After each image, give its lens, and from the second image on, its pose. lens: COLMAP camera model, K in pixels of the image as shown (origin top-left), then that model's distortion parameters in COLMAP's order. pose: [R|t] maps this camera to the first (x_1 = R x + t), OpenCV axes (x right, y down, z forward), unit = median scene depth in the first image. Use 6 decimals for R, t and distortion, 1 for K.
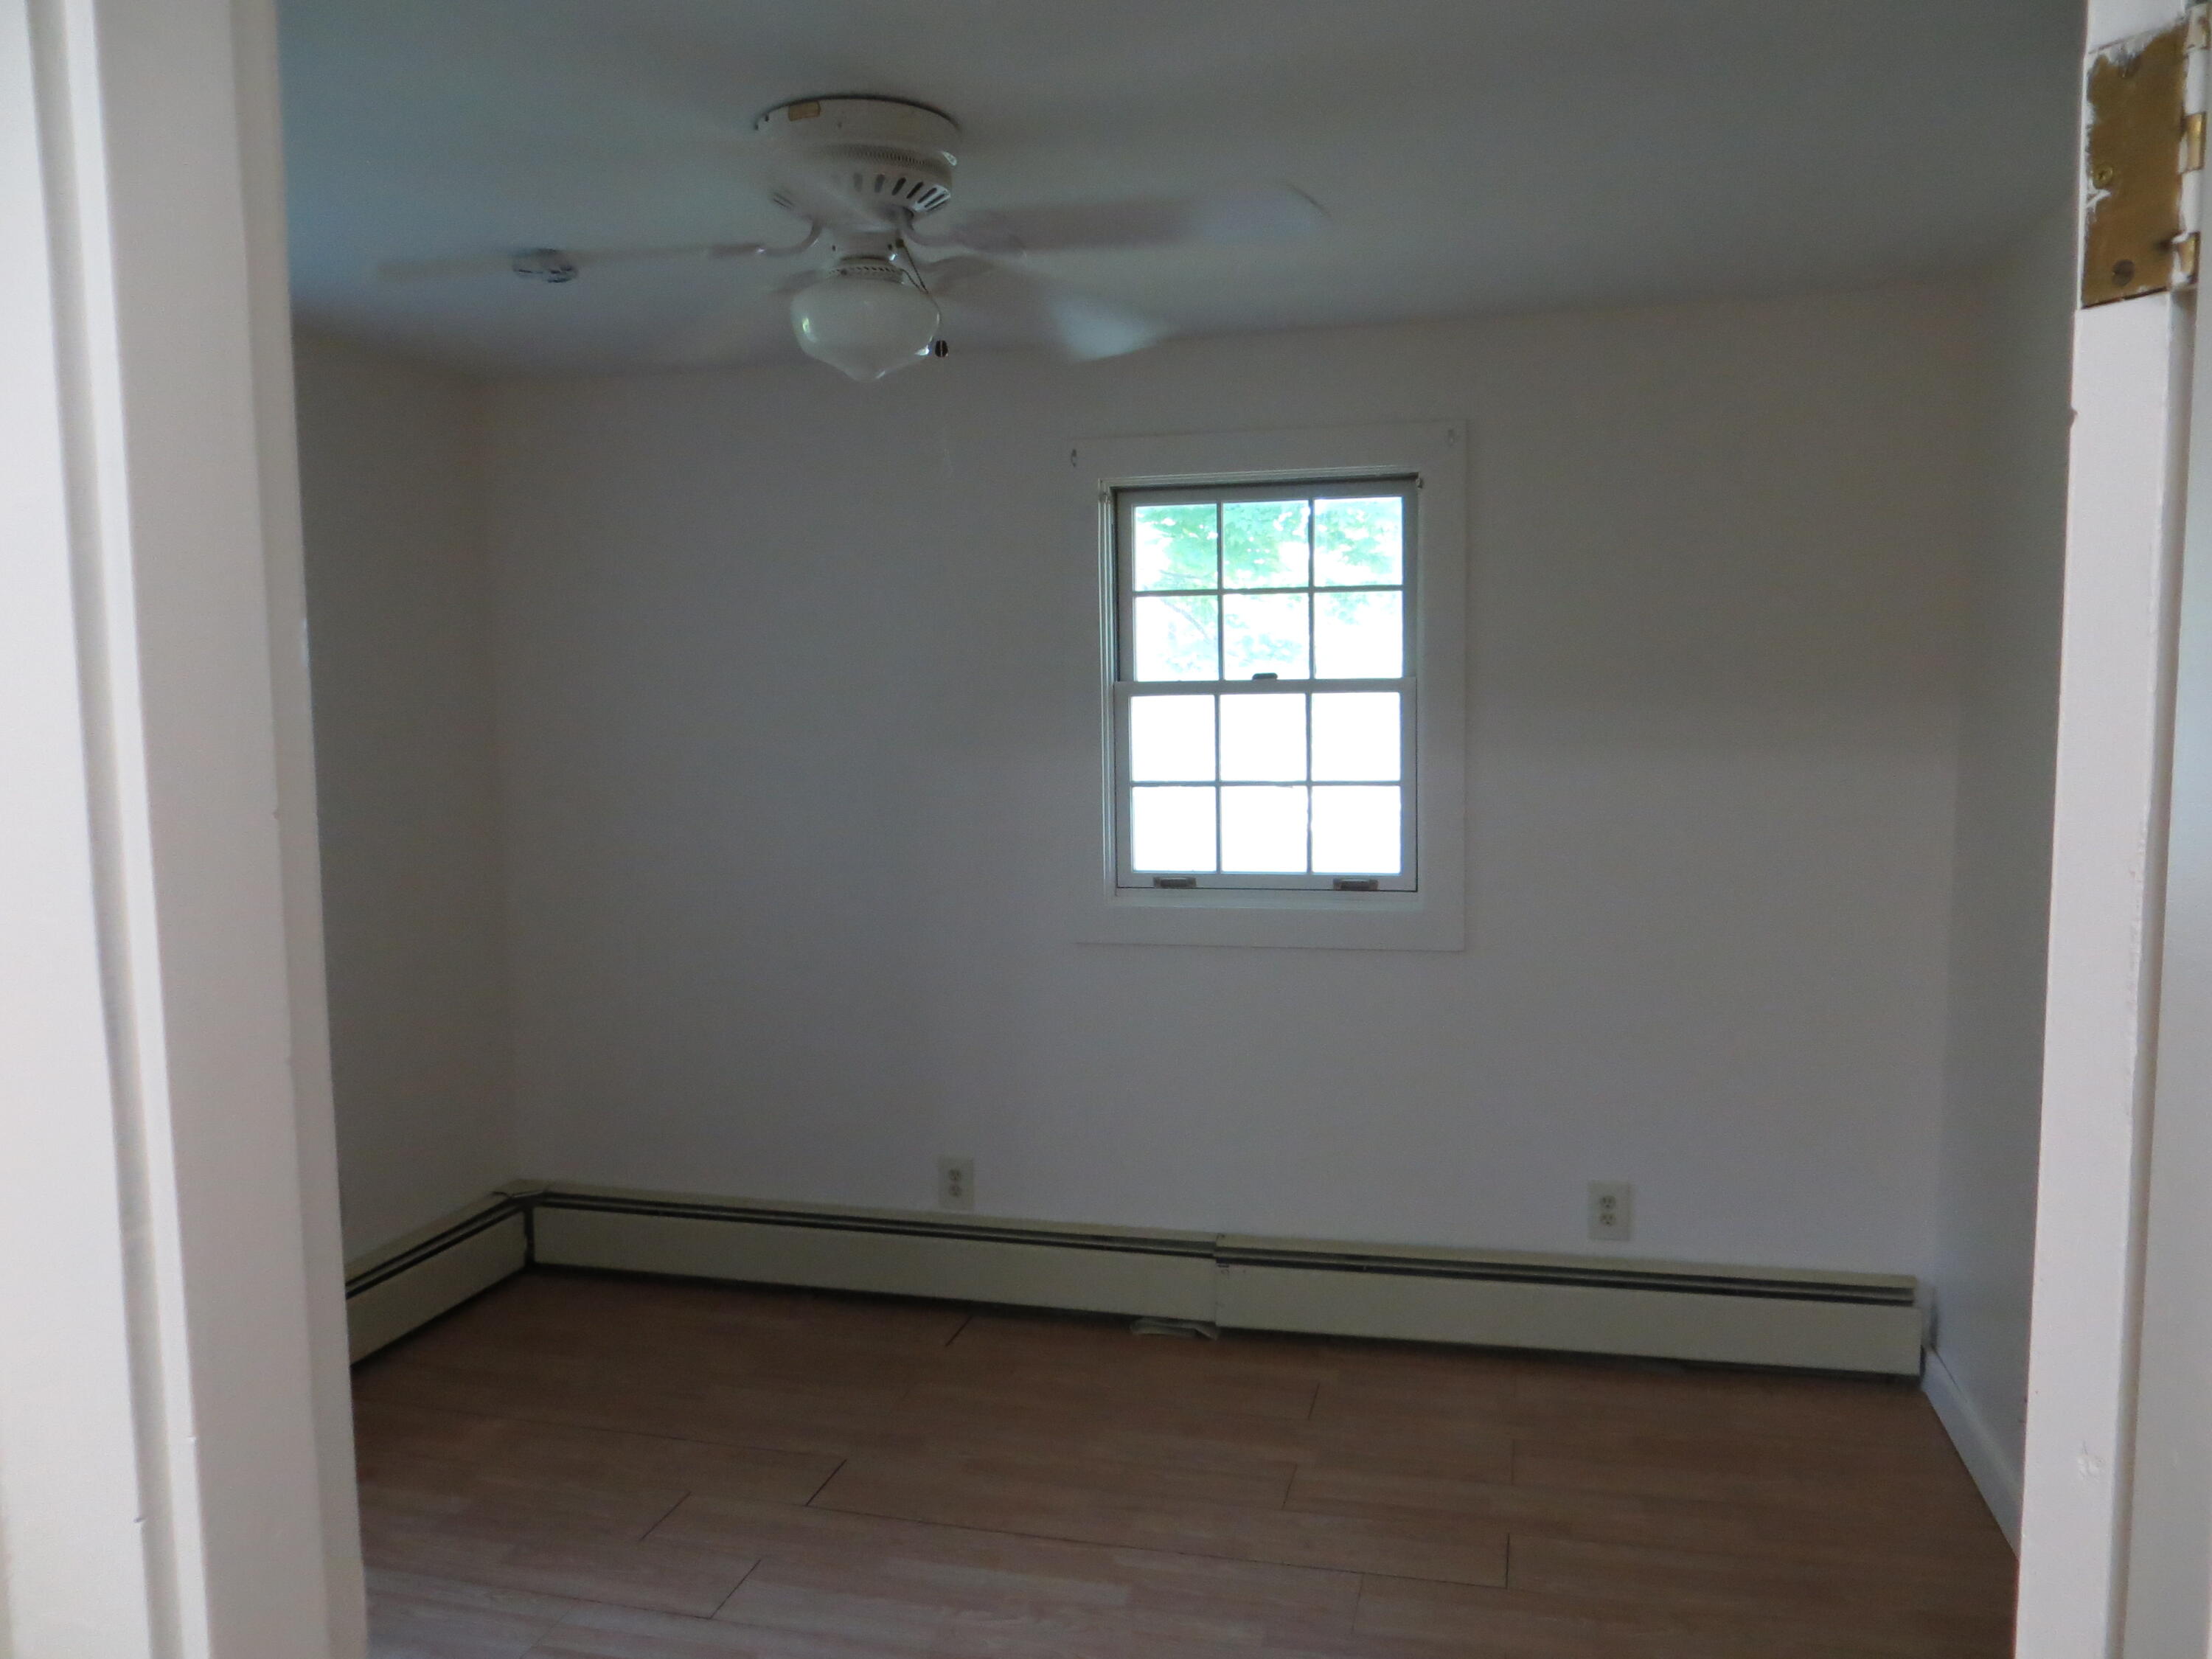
lens RADIAL K [[1669.8, 0, 1095.8], [0, 1669.8, 826.4], [0, 0, 1]] dist [-0.007367, -0.008274]
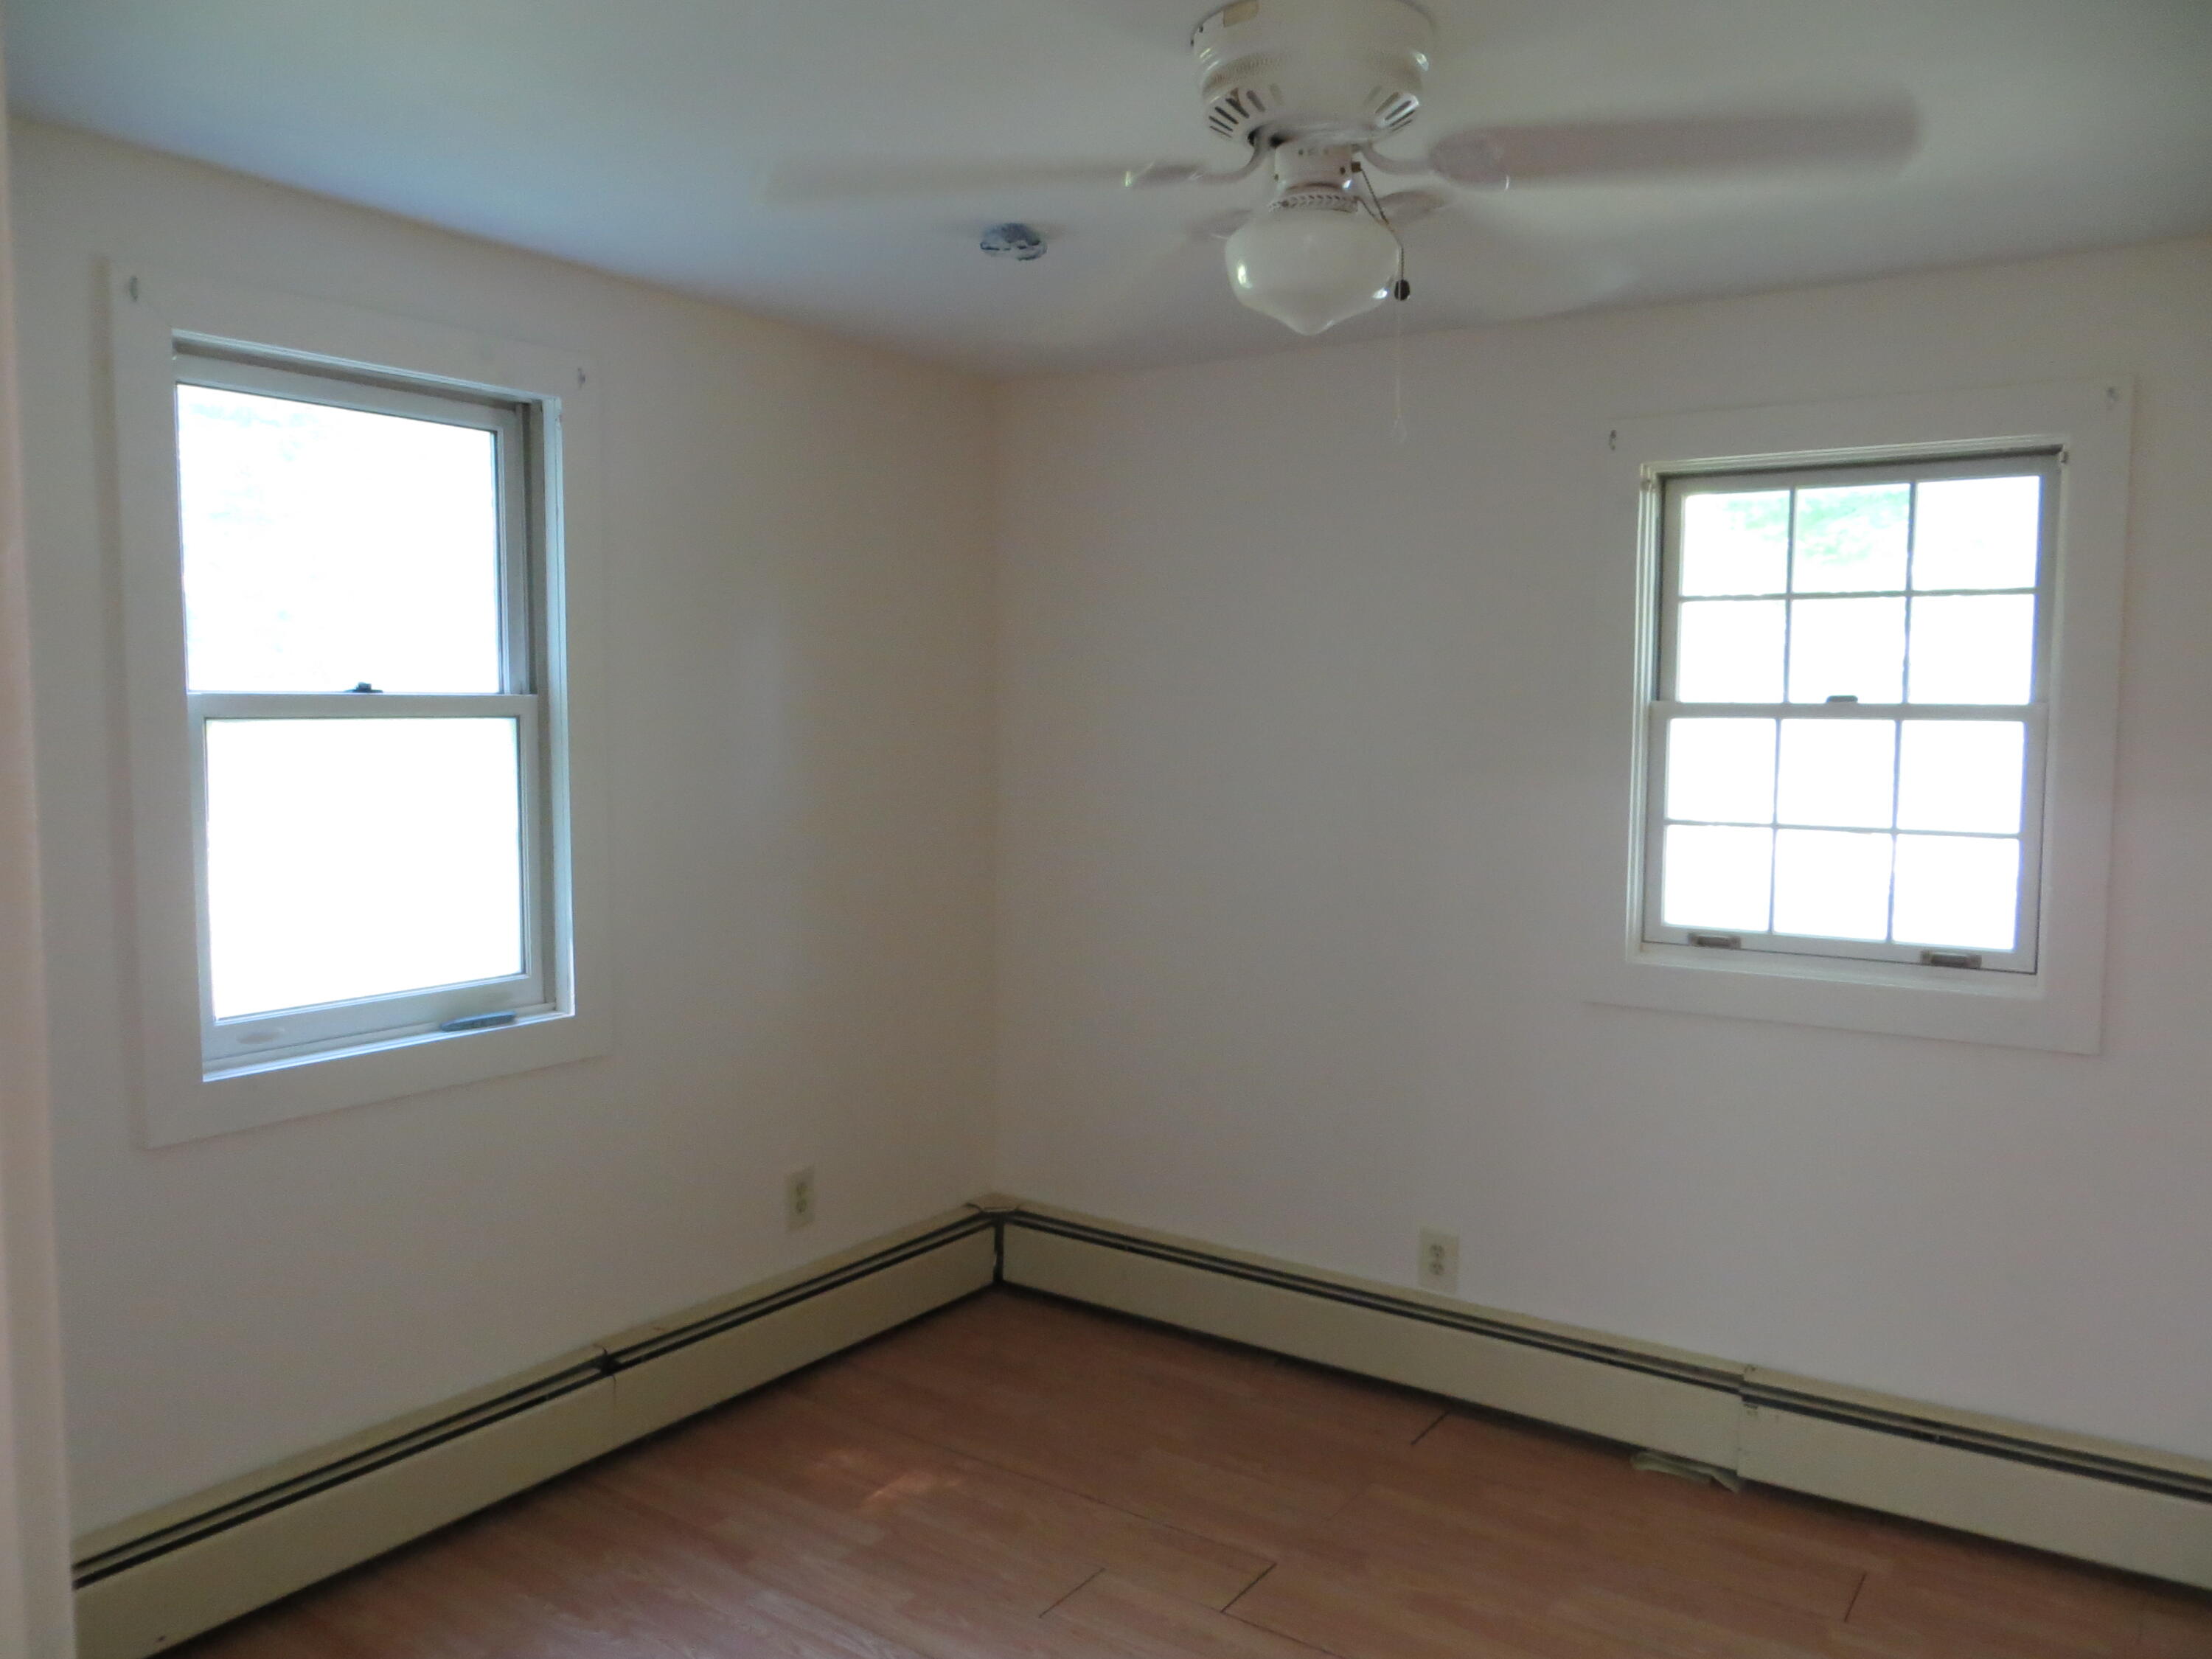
lens RADIAL K [[1669.8, 0, 1095.8], [0, 1669.8, 826.4], [0, 0, 1]] dist [-0.007367, -0.008274]
pose [[0.940759, 0.049254, -0.335479, 0.033743], [-0.052912, 0.998598, -0.001766, -0.006178], [0.334922, 0.019412, 0.942046, 0.103844]]
